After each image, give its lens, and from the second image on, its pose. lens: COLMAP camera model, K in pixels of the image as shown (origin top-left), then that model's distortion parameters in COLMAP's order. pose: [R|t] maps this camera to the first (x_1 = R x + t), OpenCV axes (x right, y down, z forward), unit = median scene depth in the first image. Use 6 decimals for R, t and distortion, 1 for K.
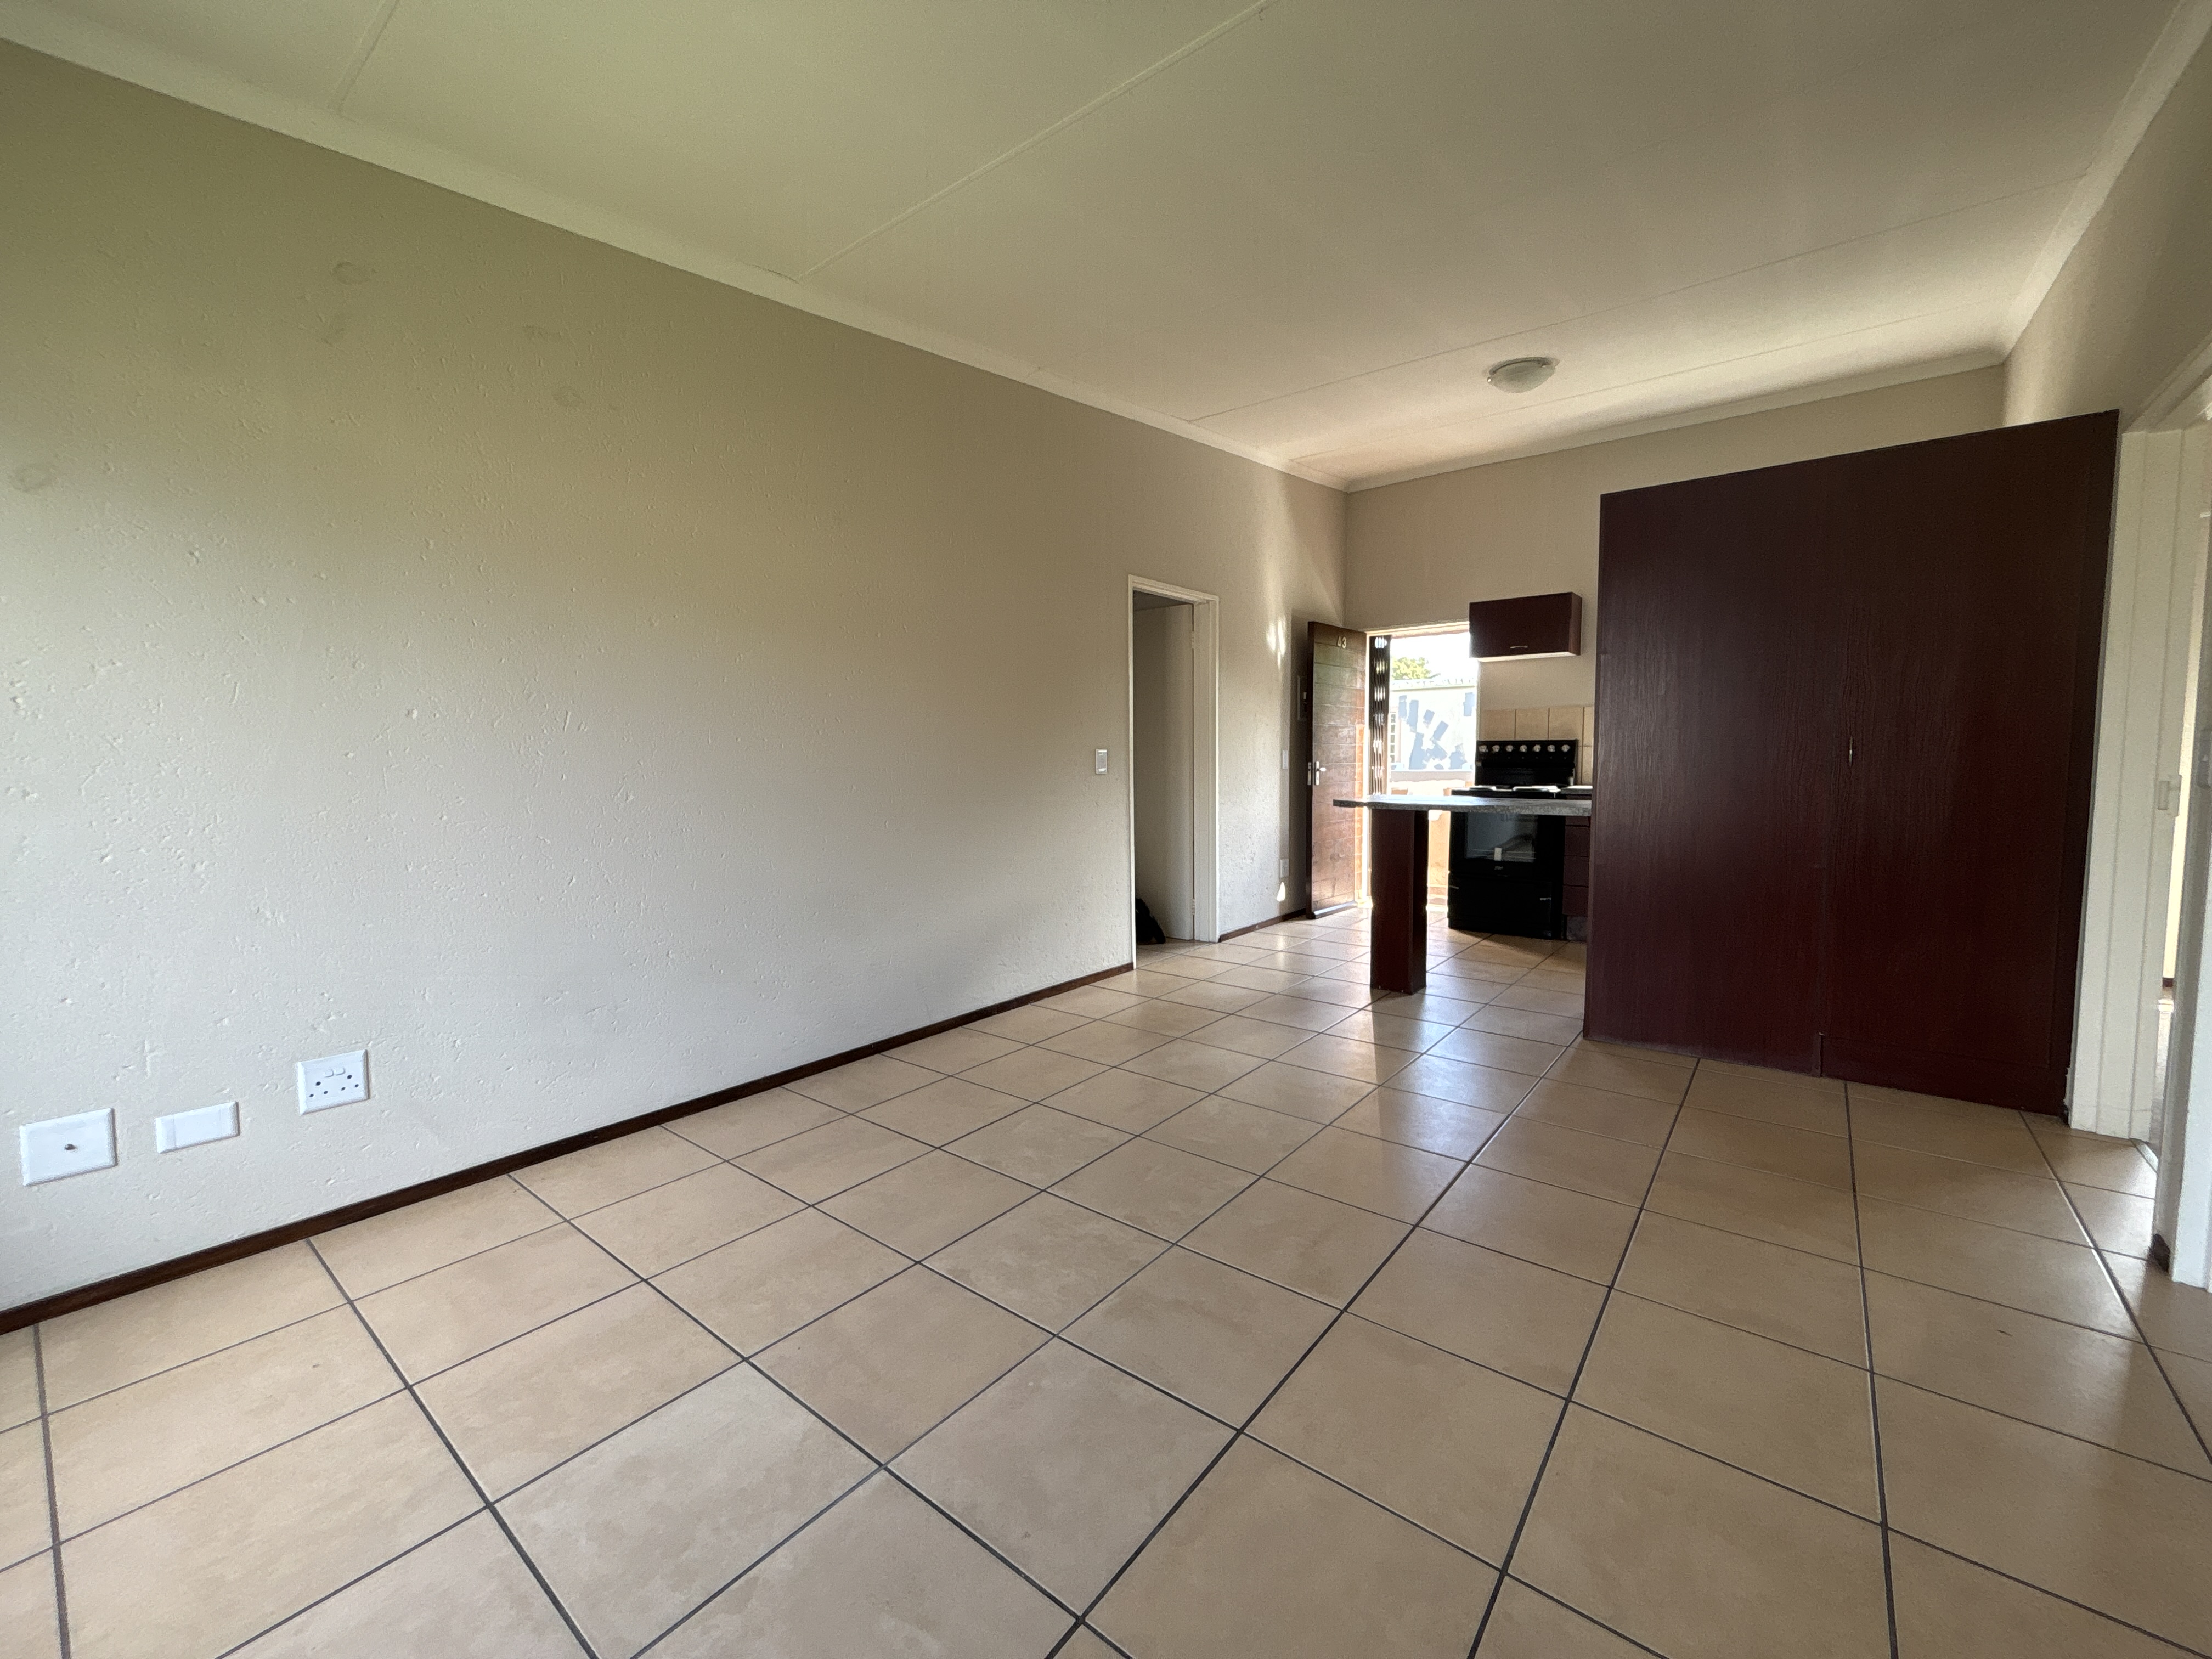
lens RADIAL K [[884.8, 0, 1110.8], [0, 884.8, 828.4], [0, 0, 1]] dist [0.002270, -0.001414]
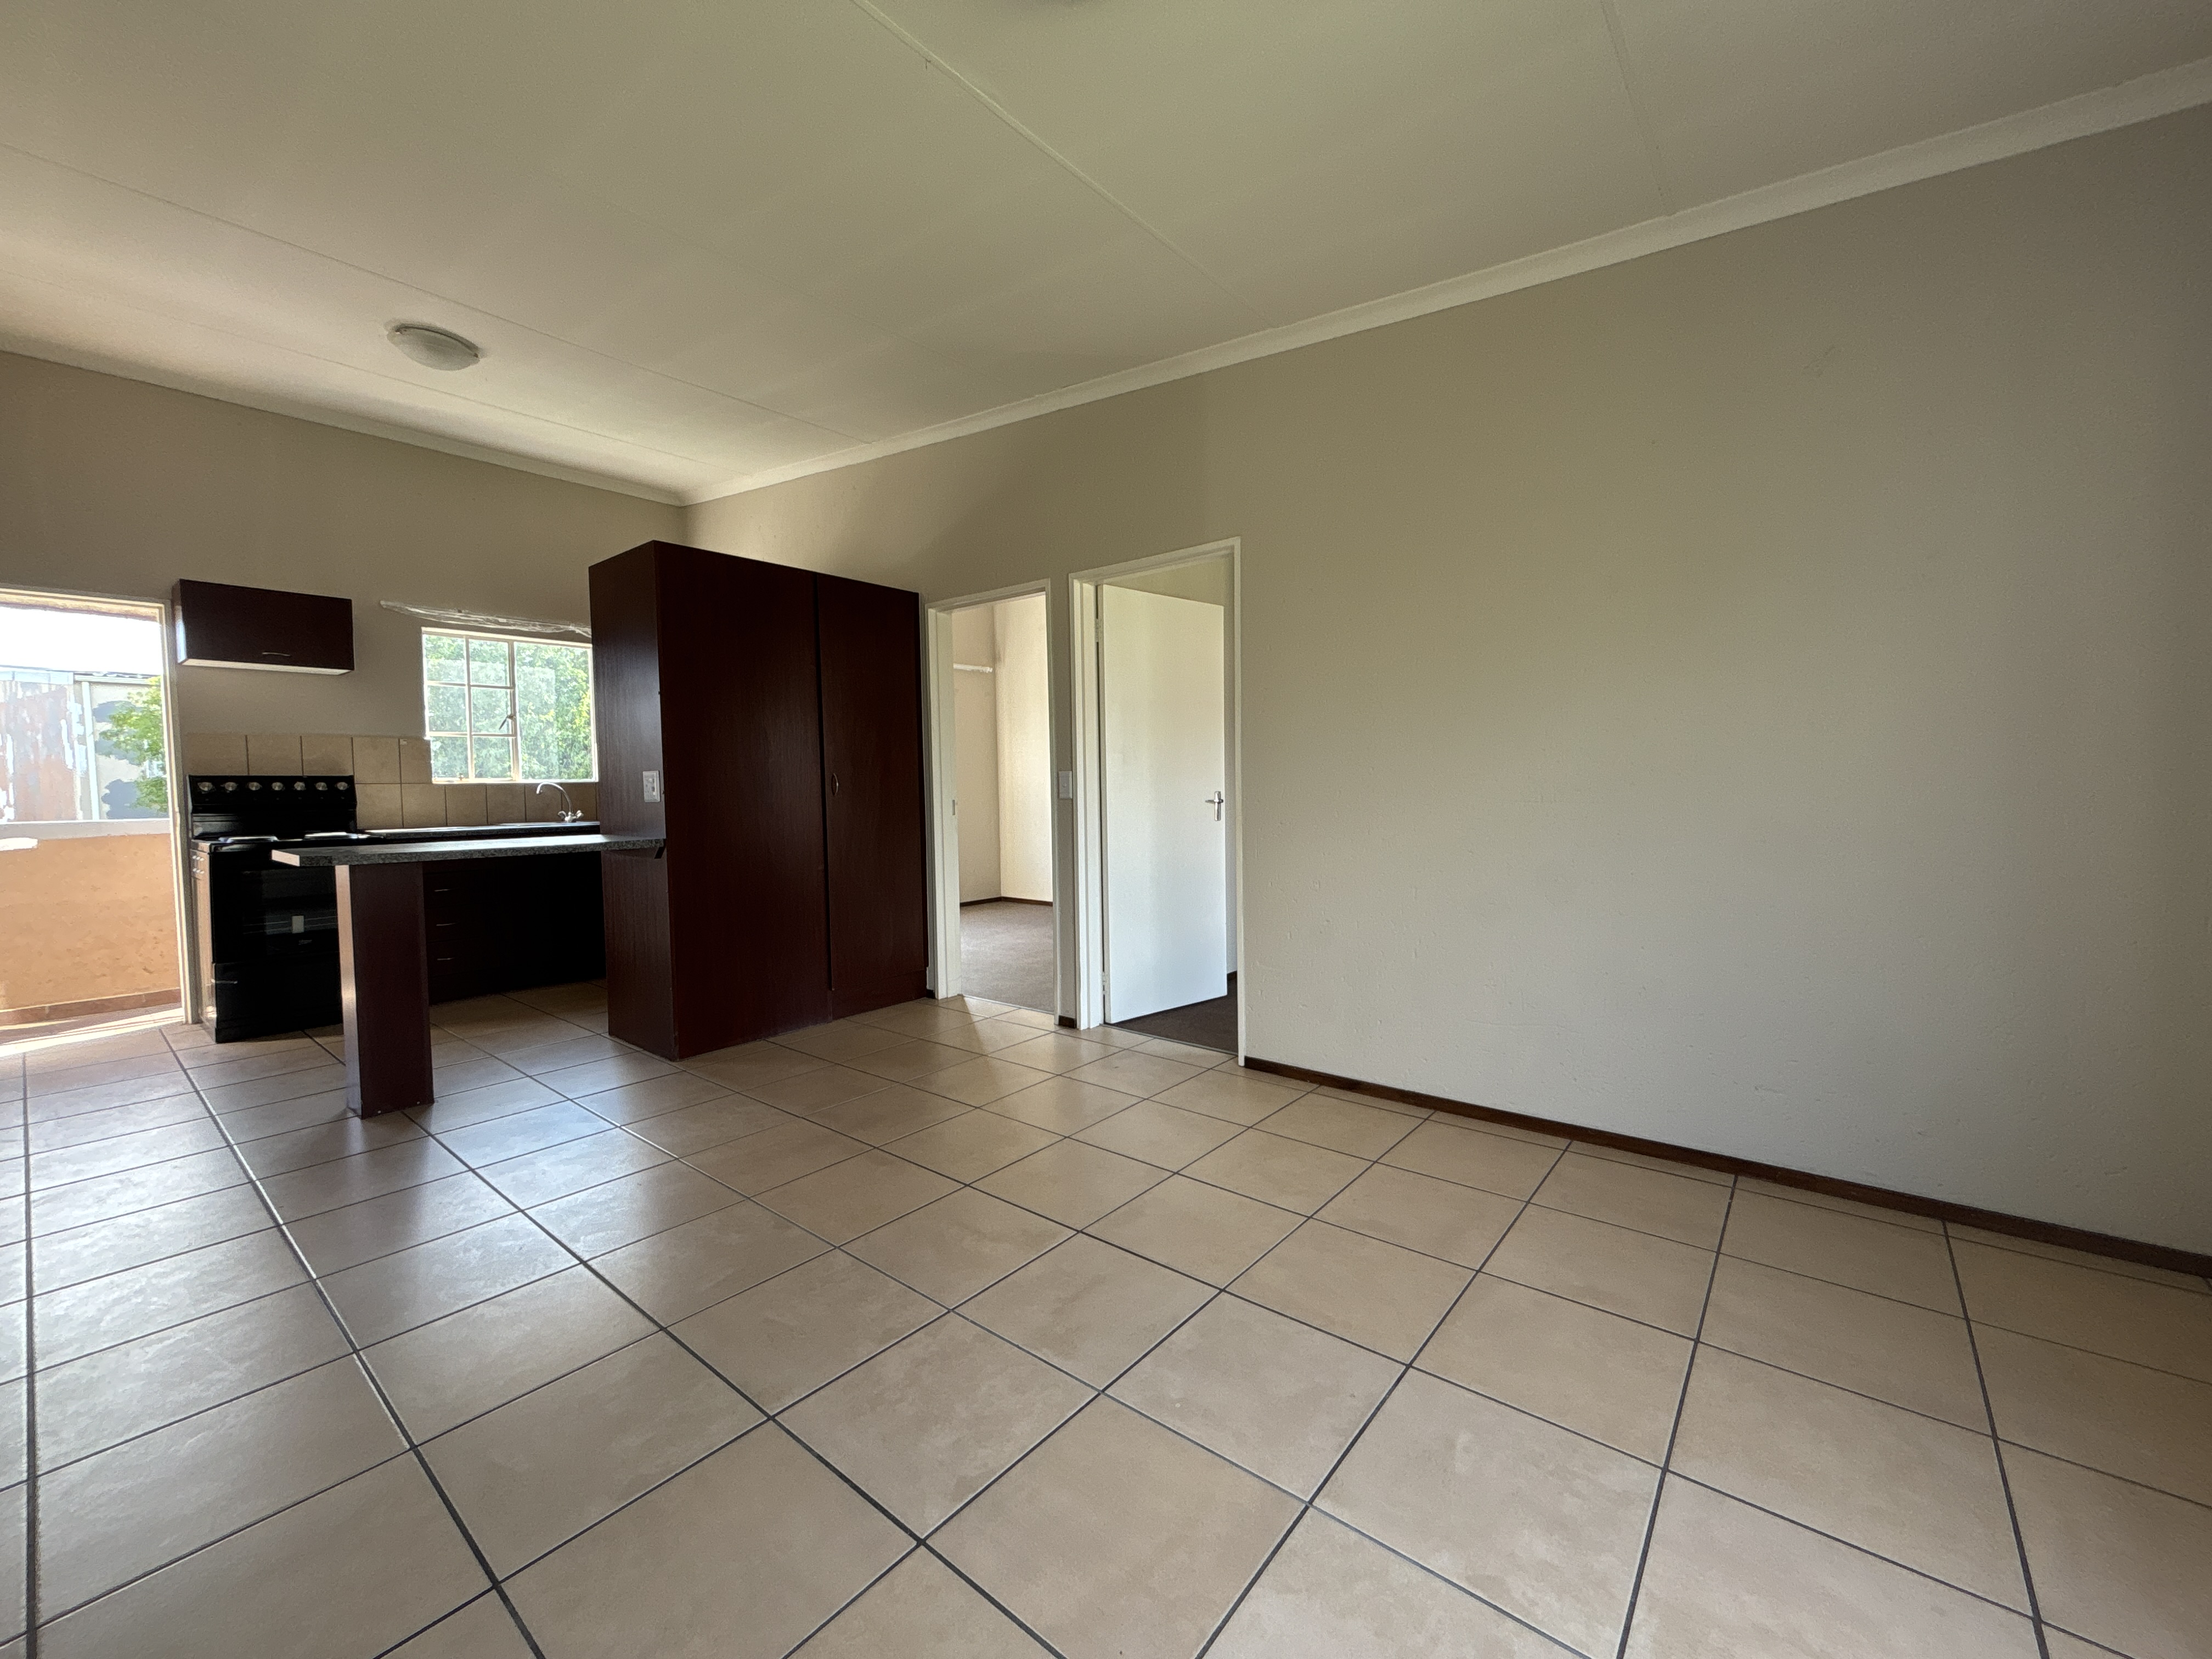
lens RADIAL K [[884.8, 0, 1096.4], [0, 884.8, 835.0], [0, 0, 1]] dist [0.002270, -0.001414]
pose [[0.028371, -0.052536, 0.998216, -0.413746], [0.096226, 0.994124, 0.049586, -0.025973], [-0.994955, 0.094647, 0.033259, 0.393047]]
